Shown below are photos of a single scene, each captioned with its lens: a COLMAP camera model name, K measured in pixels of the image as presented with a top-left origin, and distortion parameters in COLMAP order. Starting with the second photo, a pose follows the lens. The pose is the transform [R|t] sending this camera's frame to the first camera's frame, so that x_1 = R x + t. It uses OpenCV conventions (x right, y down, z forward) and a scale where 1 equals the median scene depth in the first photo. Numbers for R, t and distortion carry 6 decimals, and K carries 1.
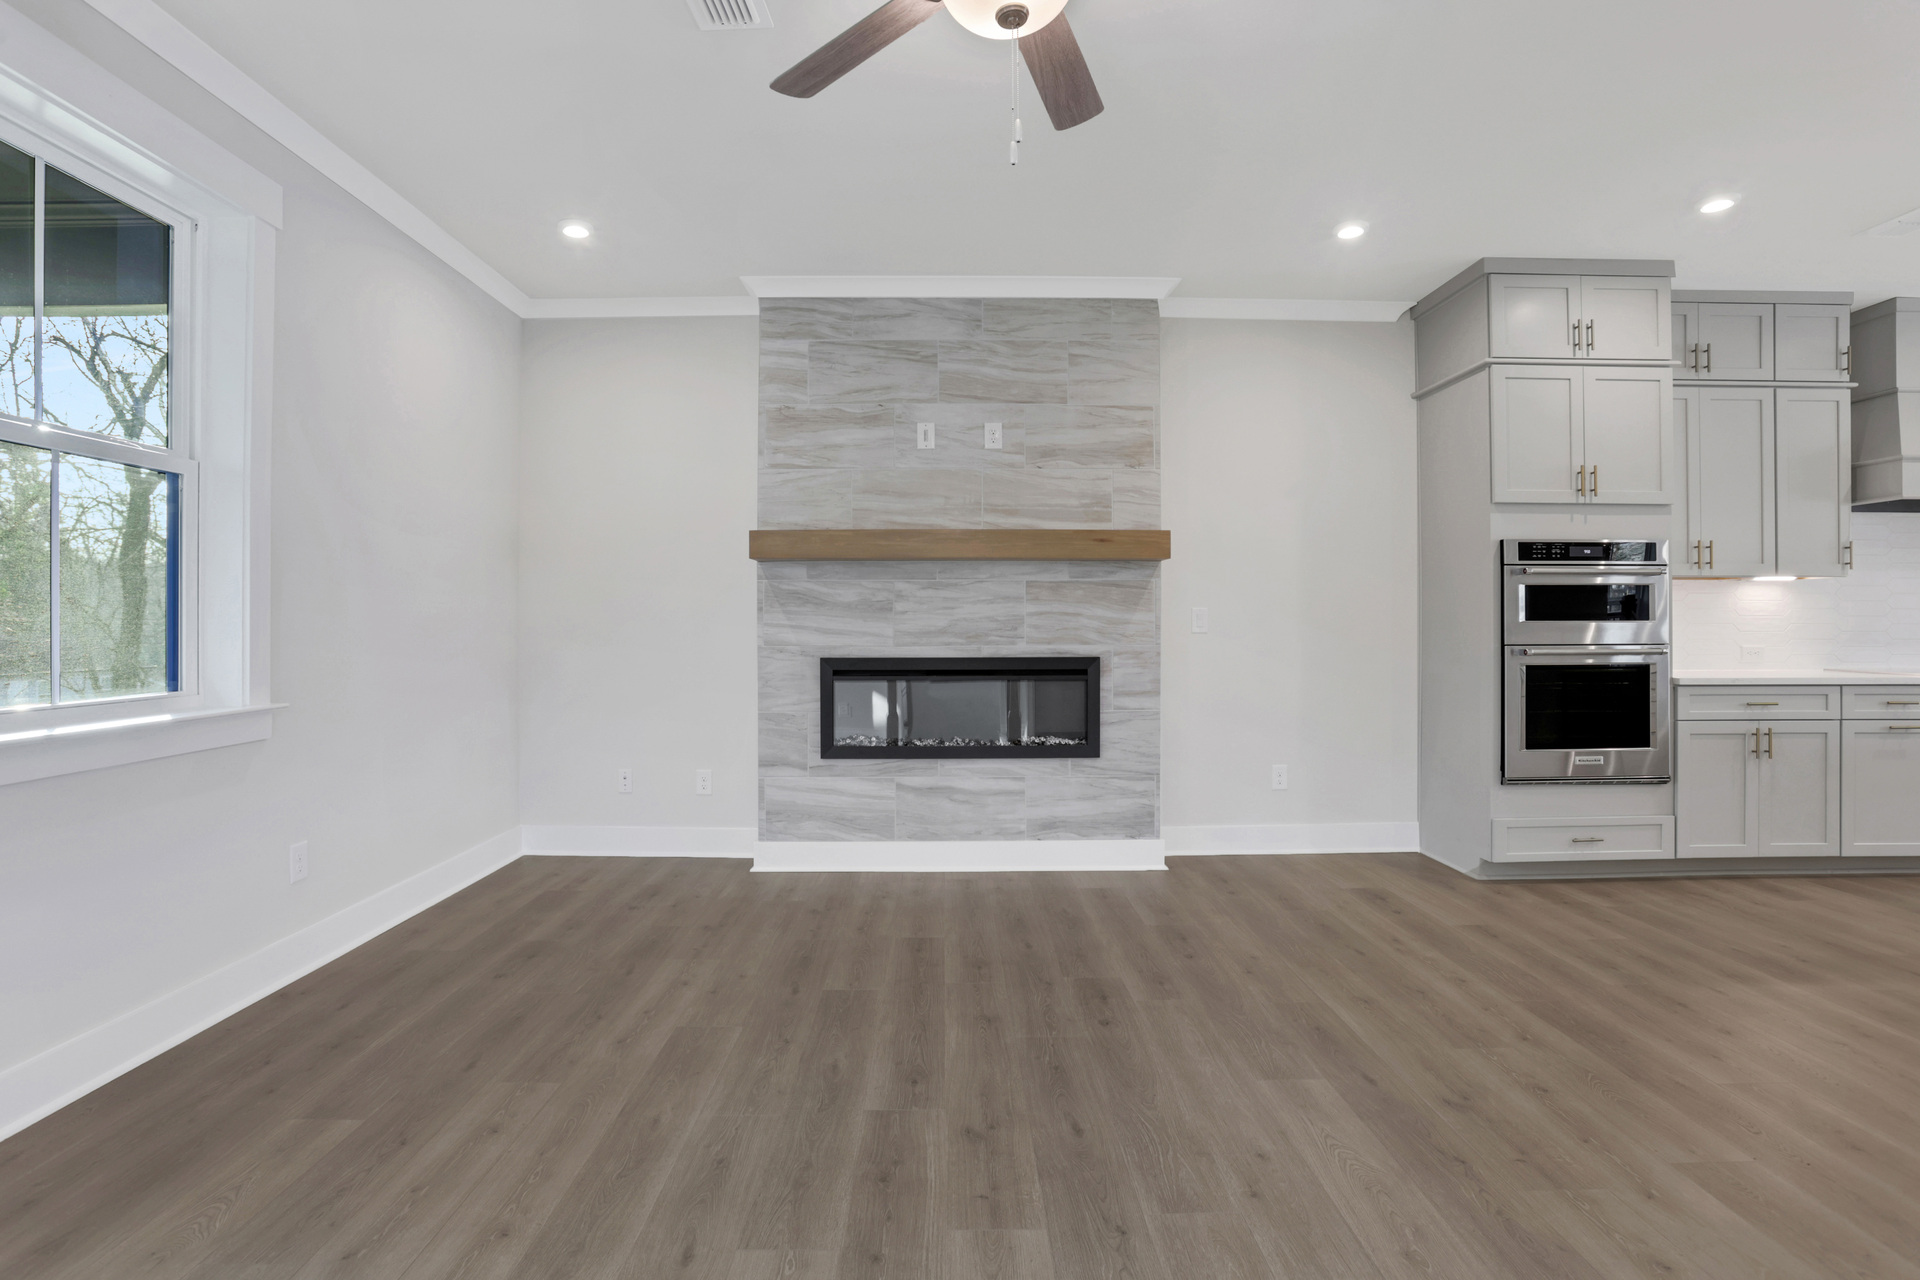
lens RADIAL K [[916.9, 0, 953.8], [0, 916.9, 646.5], [0, 0, 1]] dist [-0.009721, 0.002225]
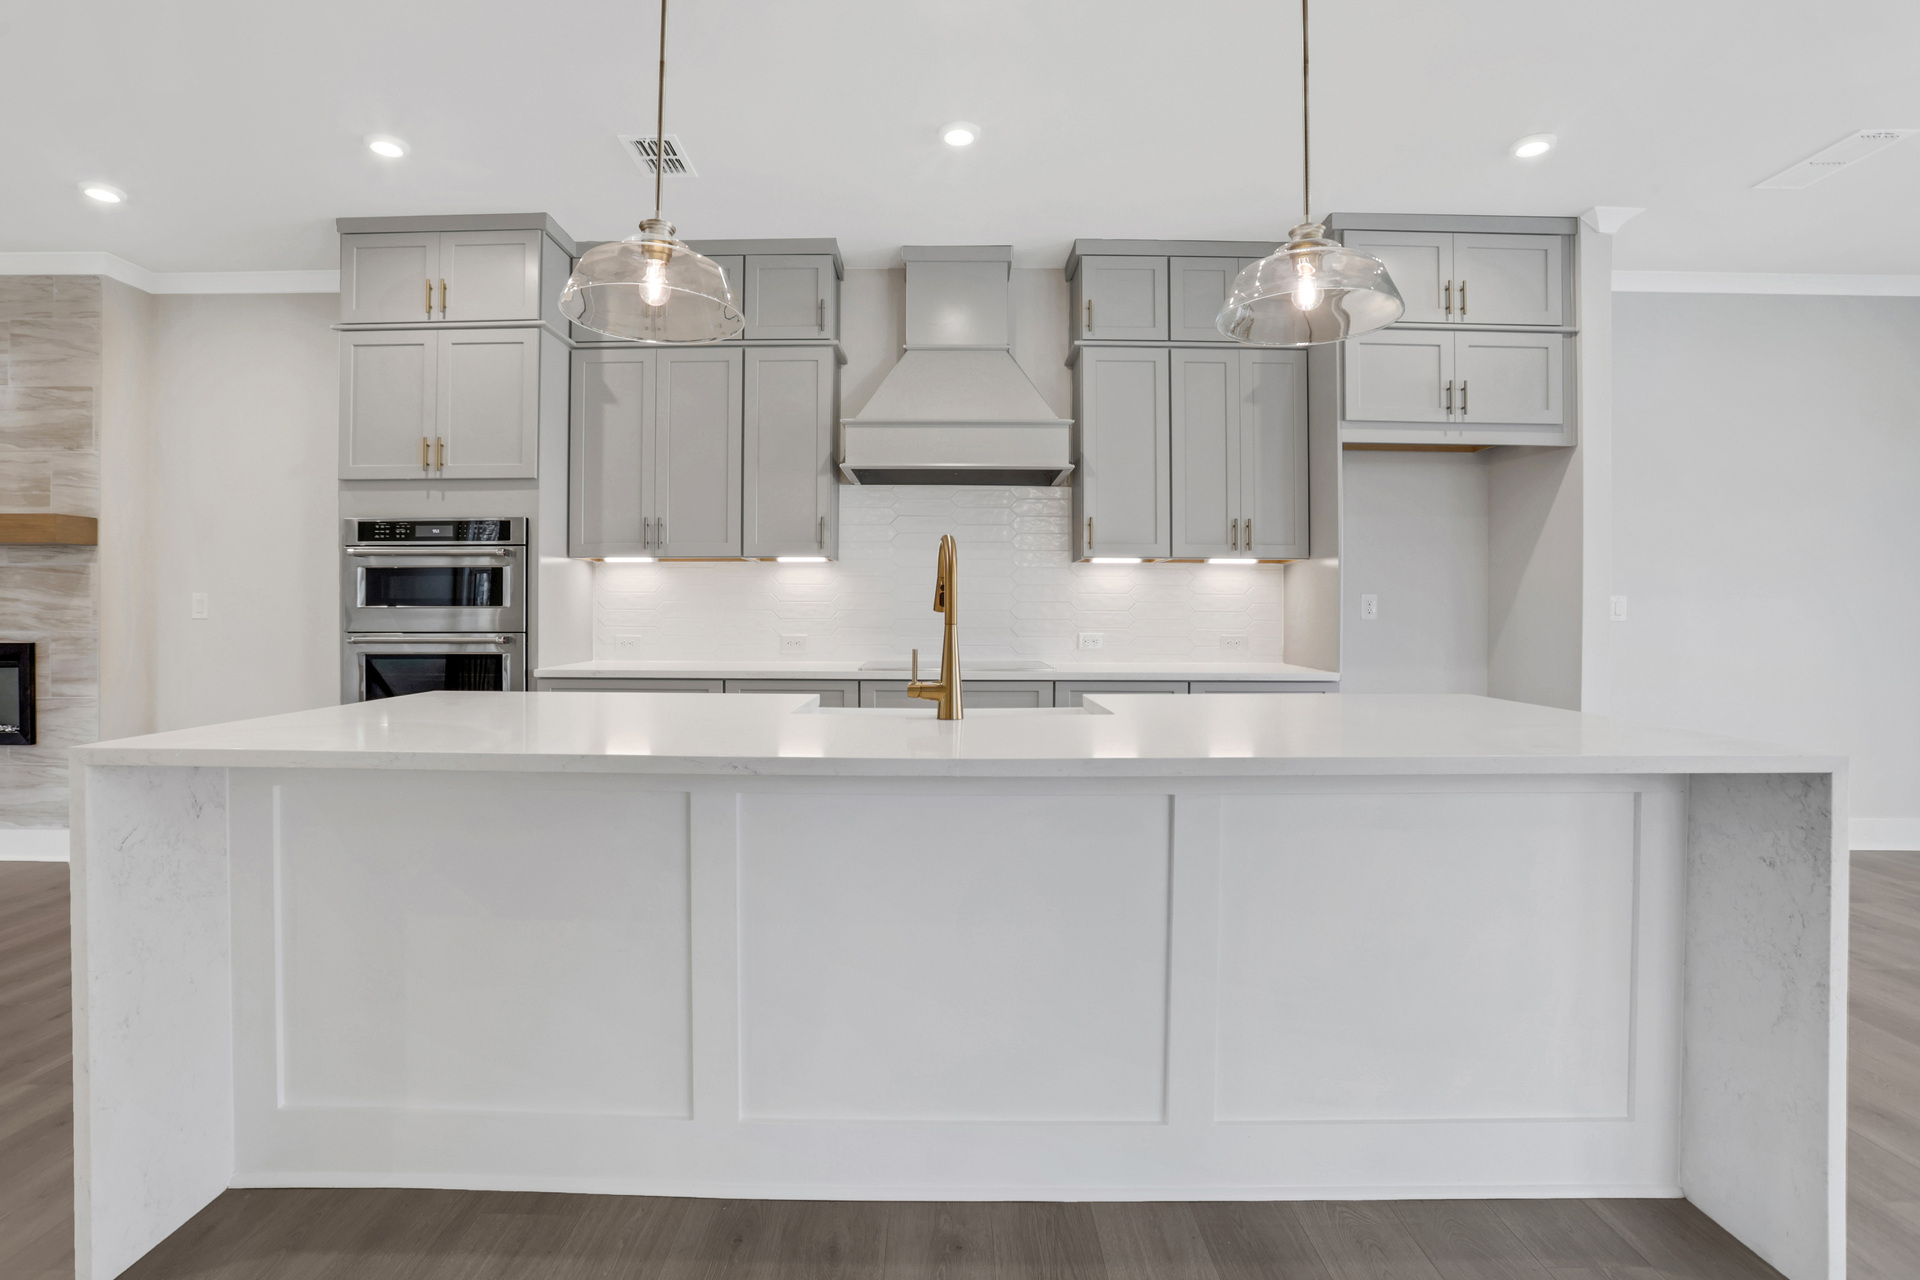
lens RADIAL K [[916.9, 0, 943.9], [0, 916.9, 666.1], [0, 0, 1]] dist [-0.009721, 0.002225]
pose [[0.996396, 0.004280, -0.084721, 1.214939], [-0.001335, 0.999394, 0.034788, 0.000720], [0.084818, -0.034549, 0.995797, 0.103199]]
